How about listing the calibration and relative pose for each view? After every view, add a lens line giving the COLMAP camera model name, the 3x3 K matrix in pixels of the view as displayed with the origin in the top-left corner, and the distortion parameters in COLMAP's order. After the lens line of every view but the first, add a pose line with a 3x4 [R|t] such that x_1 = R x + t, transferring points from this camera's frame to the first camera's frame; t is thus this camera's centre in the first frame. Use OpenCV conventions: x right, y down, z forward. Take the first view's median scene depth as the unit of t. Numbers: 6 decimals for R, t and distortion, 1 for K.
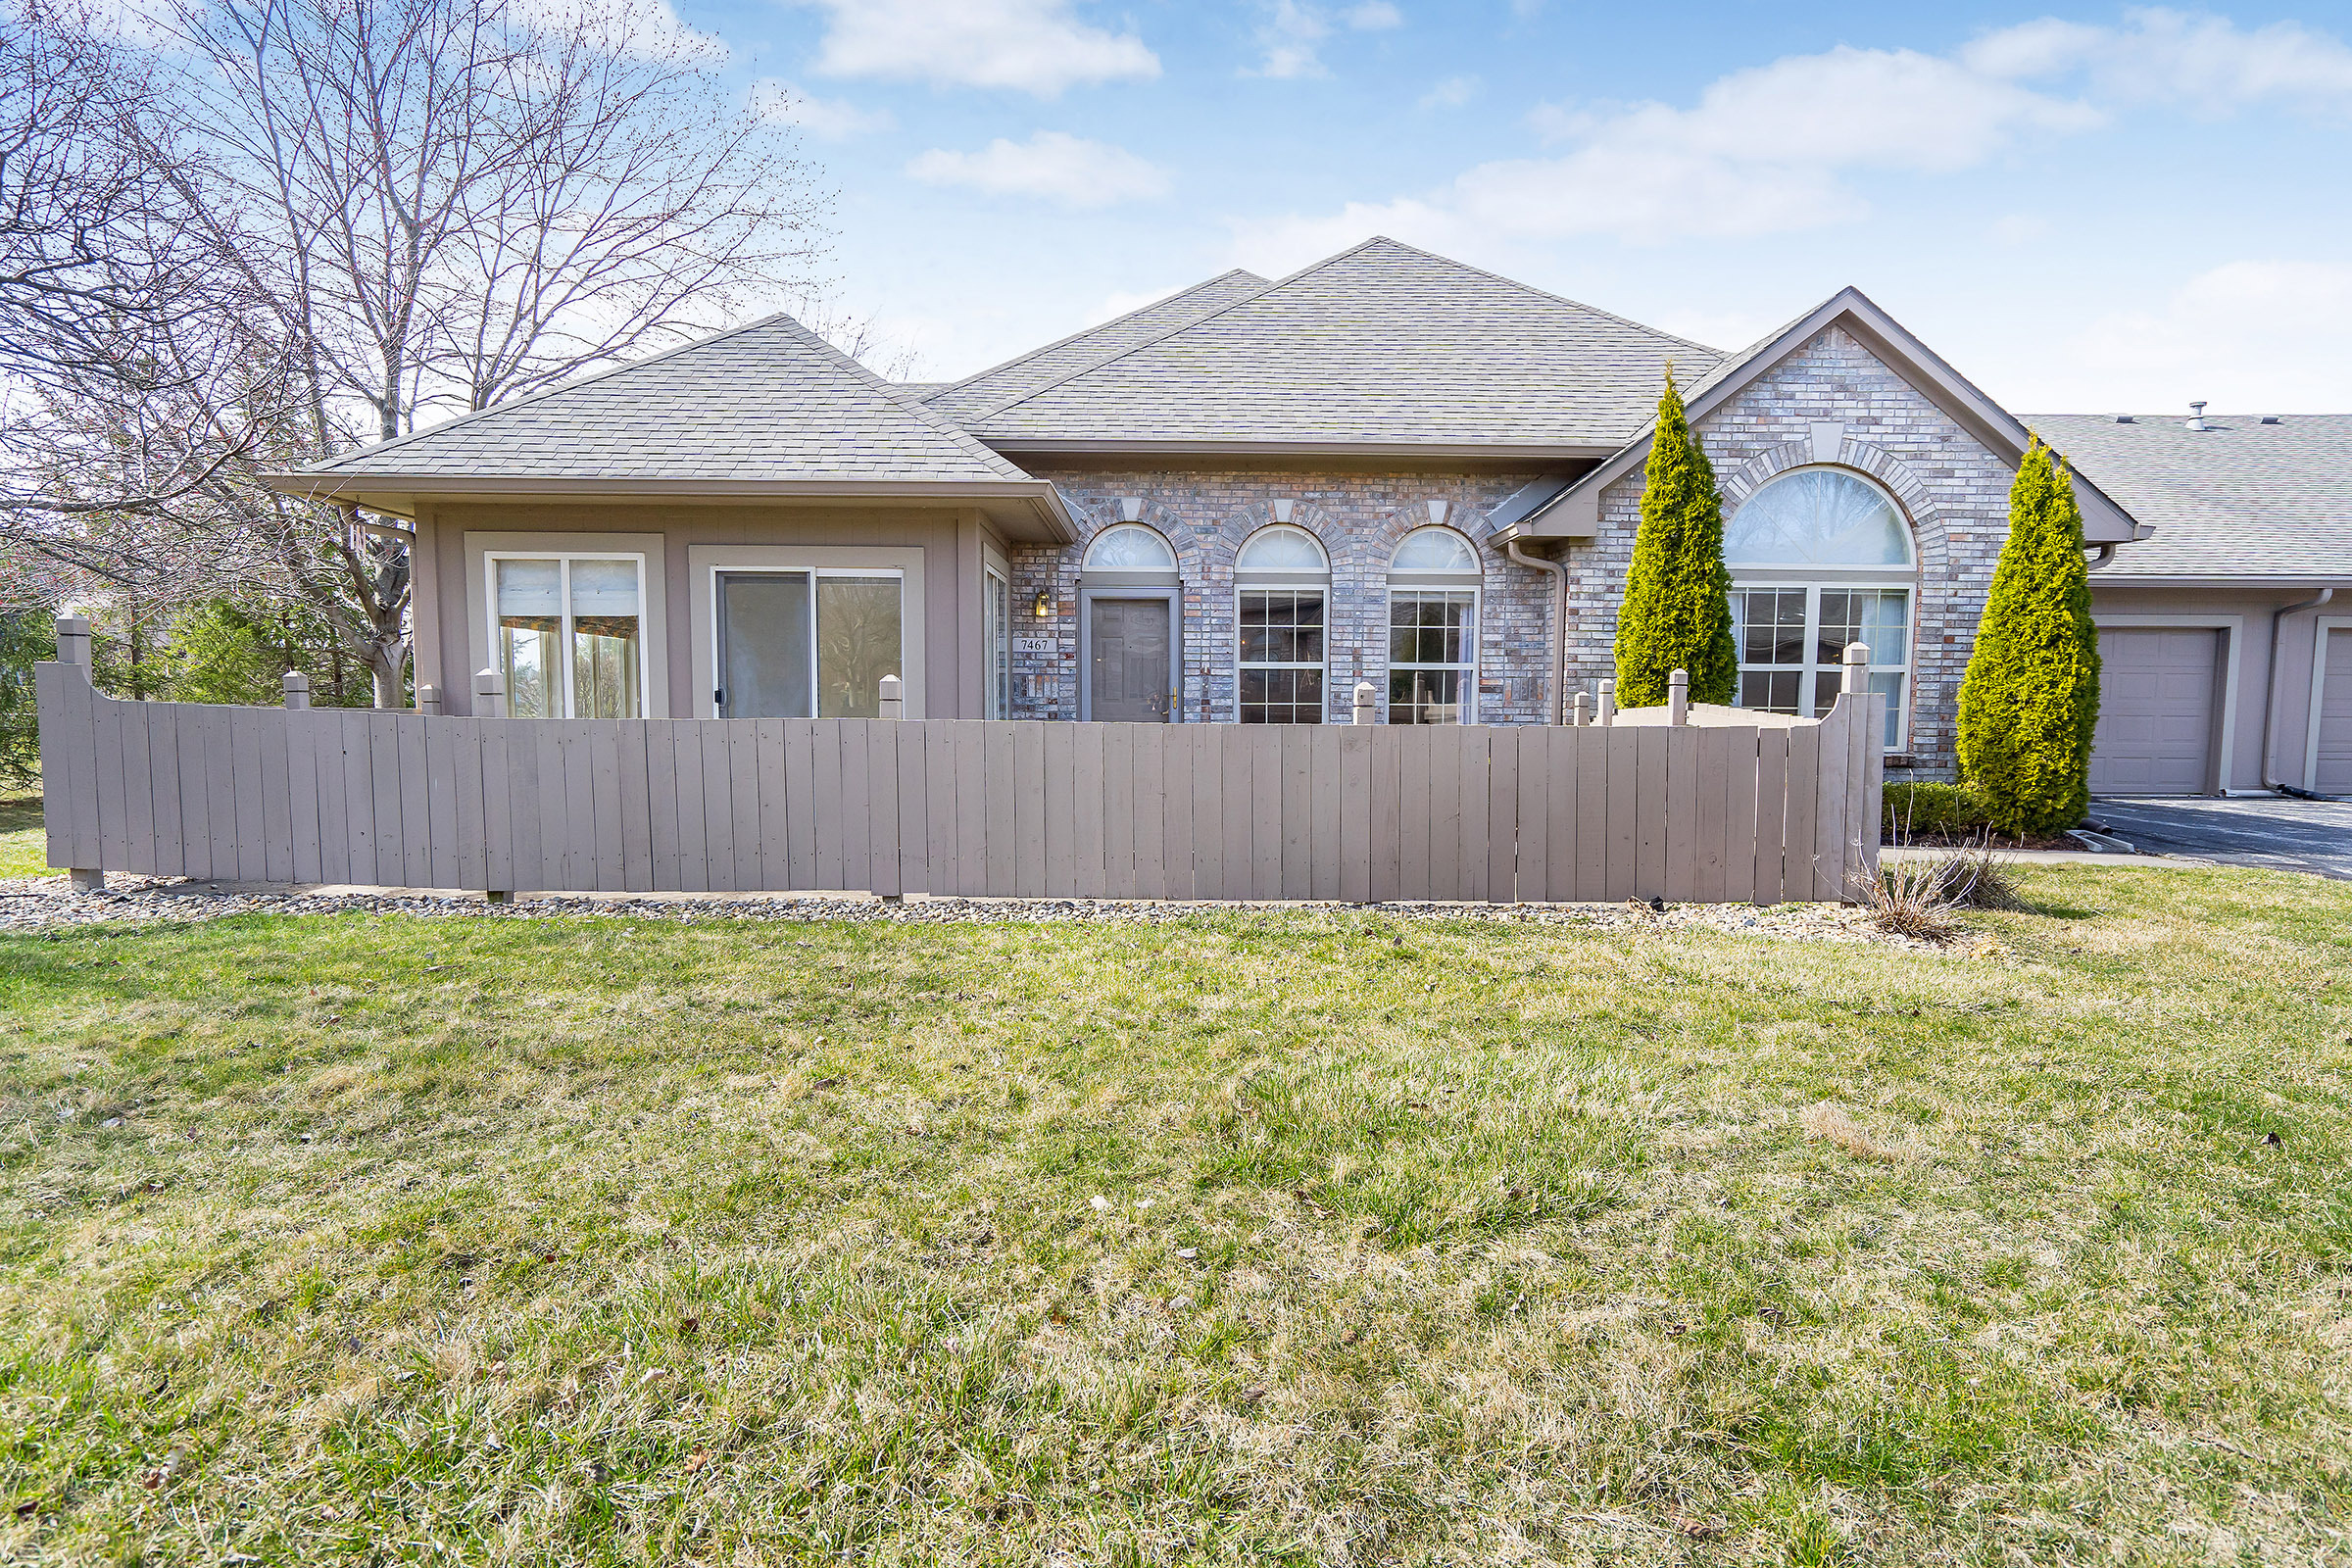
lens RADIAL K [[1179.5, 0, 1186.9], [0, 1179.5, 796.8], [0, 0, 1]] dist [0.001712, -0.000083]
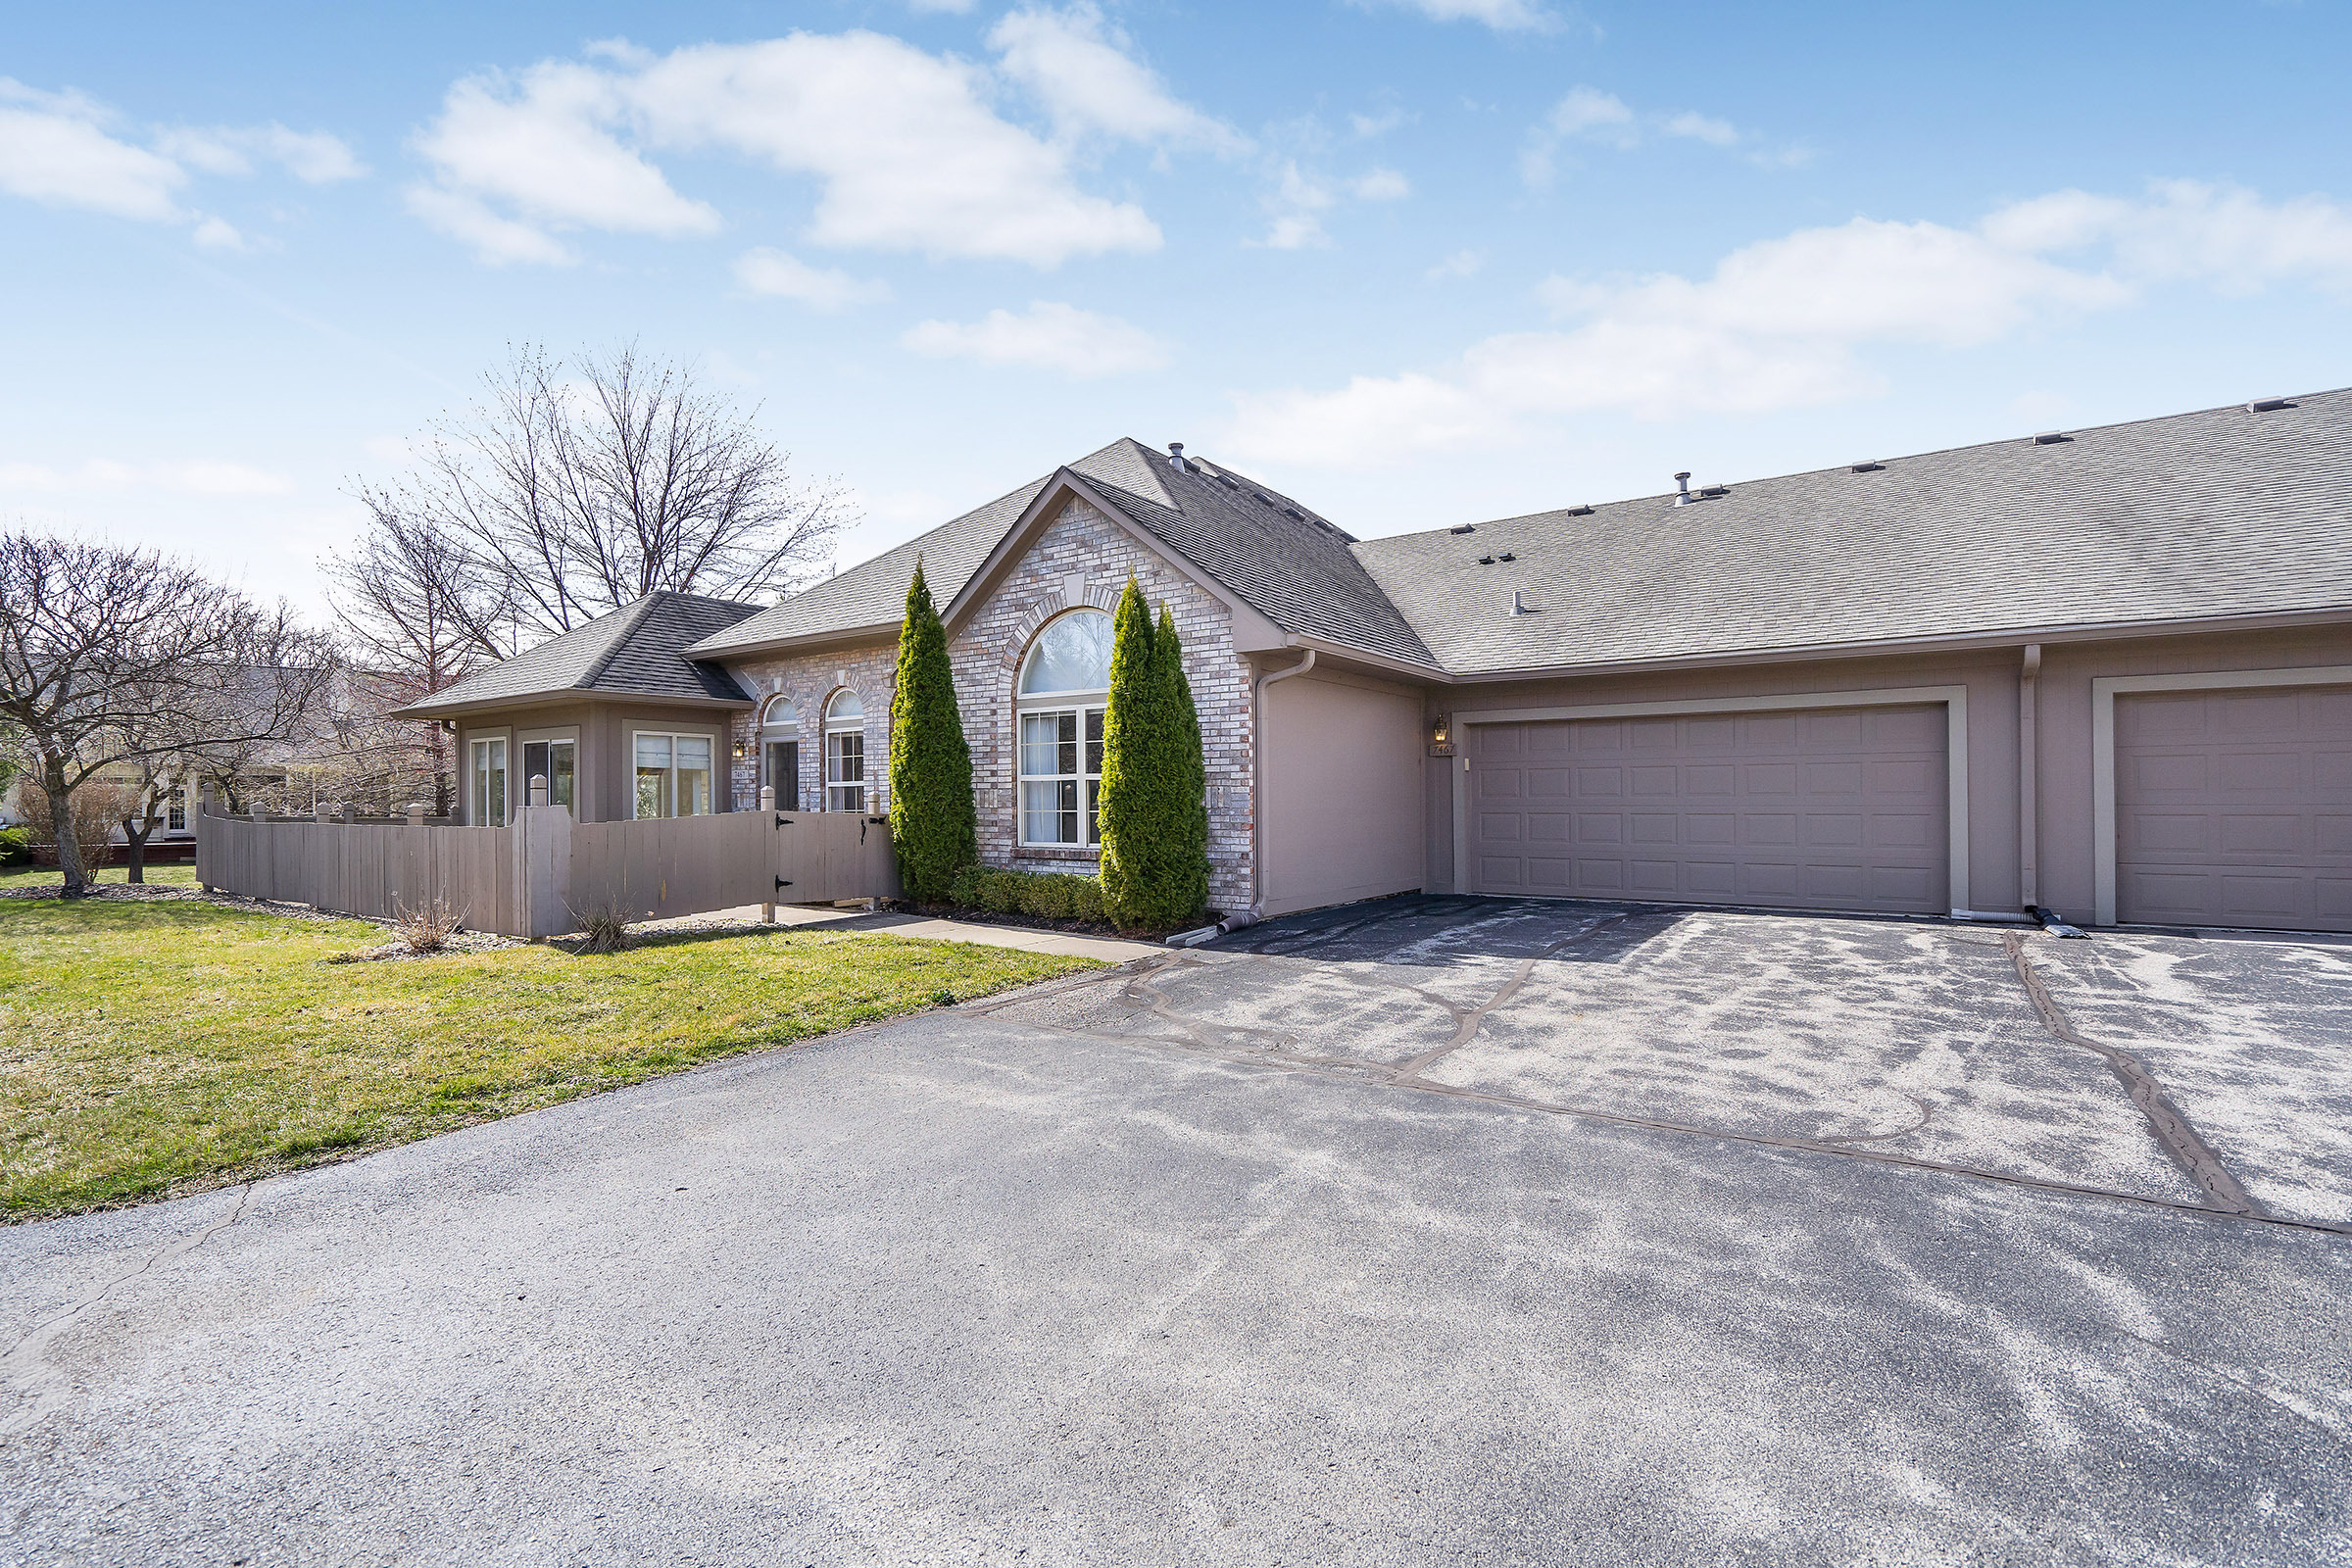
lens RADIAL K [[1074.7, 0, 1180.4], [0, 1074.7, 793.5], [0, 0, 1]] dist [-0.000919, 0.001365]
pose [[0.812487, -0.016597, -0.582742, 1.189219], [-0.035822, 0.996284, -0.078320, -0.012602], [0.581877, 0.084509, 0.808874, 0.187270]]
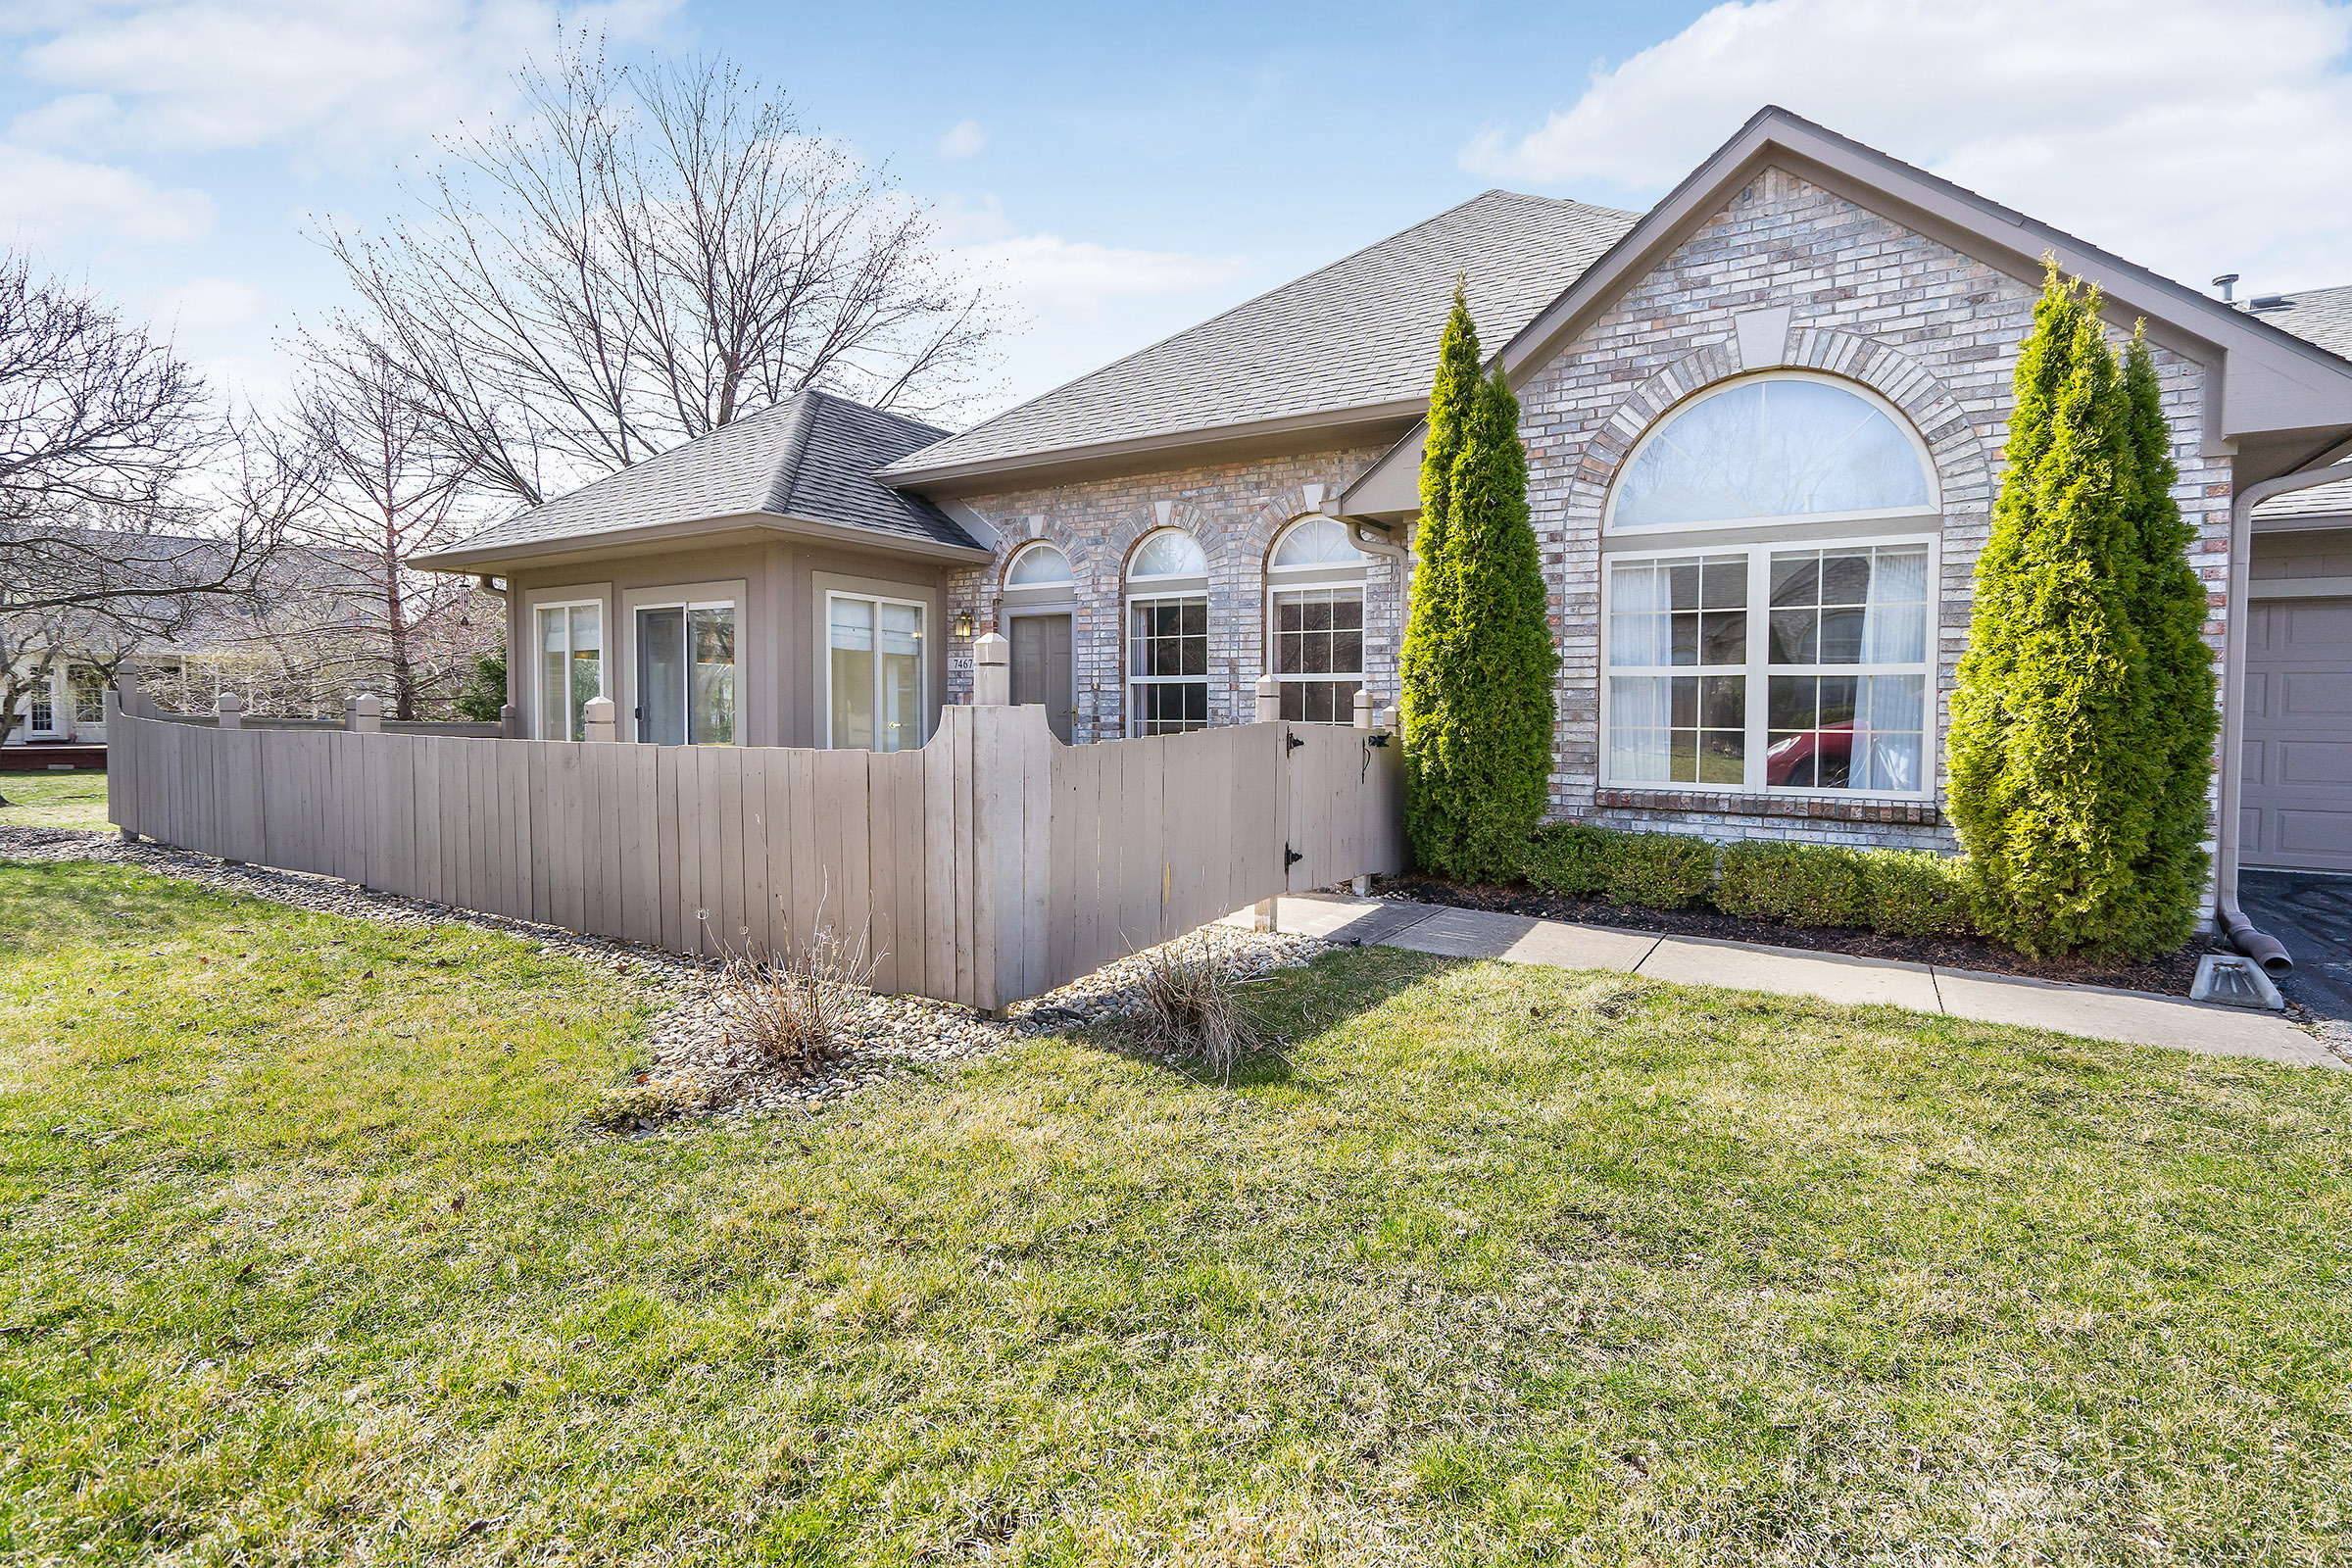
lens RADIAL K [[1111.2, 0, 1208.8], [0, 1111.2, 750.1], [0, 0, 1]] dist [-0.006322, 0.001086]
pose [[0.848953, 0.016898, -0.528198, 0.577444], [-0.045072, 0.998162, -0.040509, -0.023081], [0.526542, 0.058197, 0.848155, 0.289617]]
